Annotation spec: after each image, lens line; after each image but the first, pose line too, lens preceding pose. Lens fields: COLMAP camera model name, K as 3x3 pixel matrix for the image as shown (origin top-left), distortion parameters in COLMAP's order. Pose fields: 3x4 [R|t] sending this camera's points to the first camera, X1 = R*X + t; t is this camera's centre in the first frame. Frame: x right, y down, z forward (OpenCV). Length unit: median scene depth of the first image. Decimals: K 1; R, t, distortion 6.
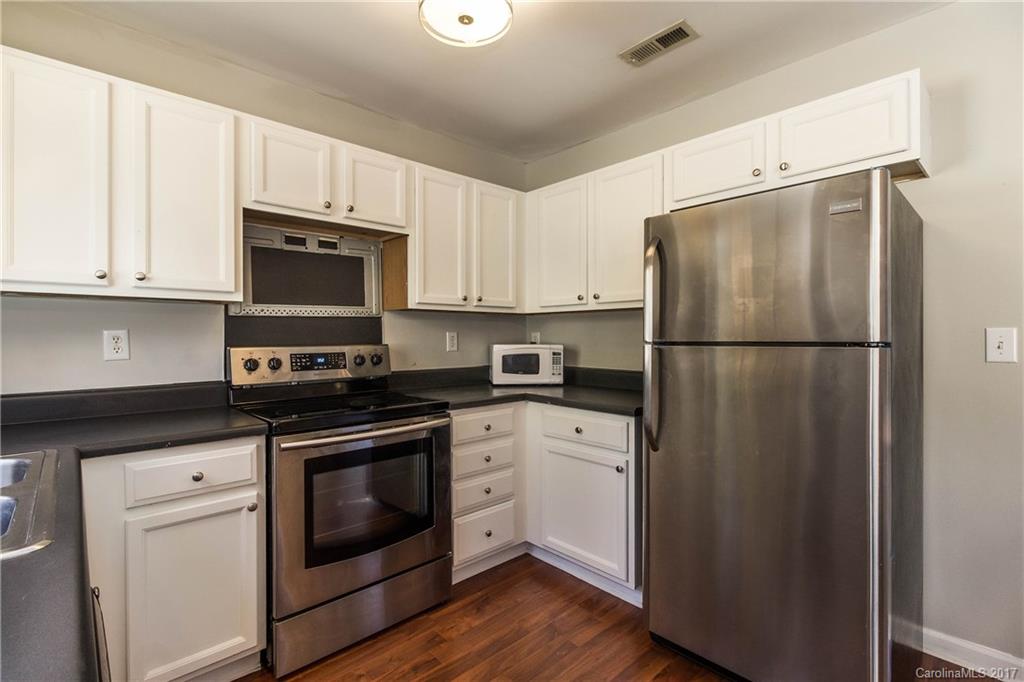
lens RADIAL K [[472.4, 0, 513.2], [0, 472.4, 334.7], [0, 0, 1]] dist [0.000824, -0.003449]
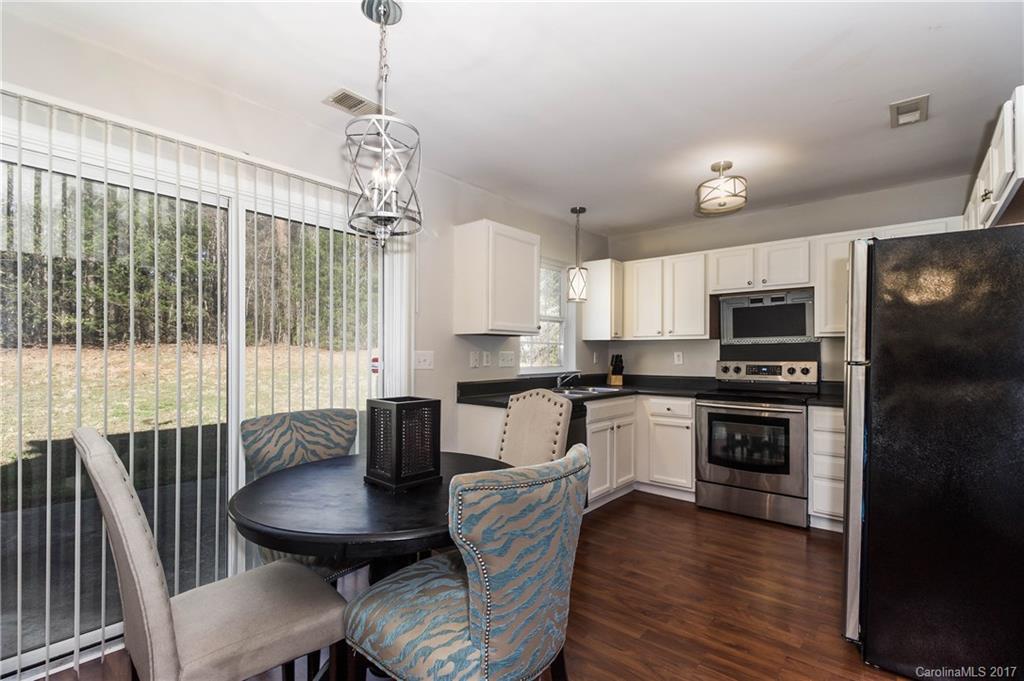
lens RADIAL K [[472.4, 0, 512.1], [0, 472.4, 347.6], [0, 0, 1]] dist [0.000824, -0.003449]
pose [[0.102974, -0.005428, -0.994669, 1.264280], [-0.000078, 0.999985, -0.005465, -0.015966], [0.994684, 0.000640, 0.102972, -0.090403]]
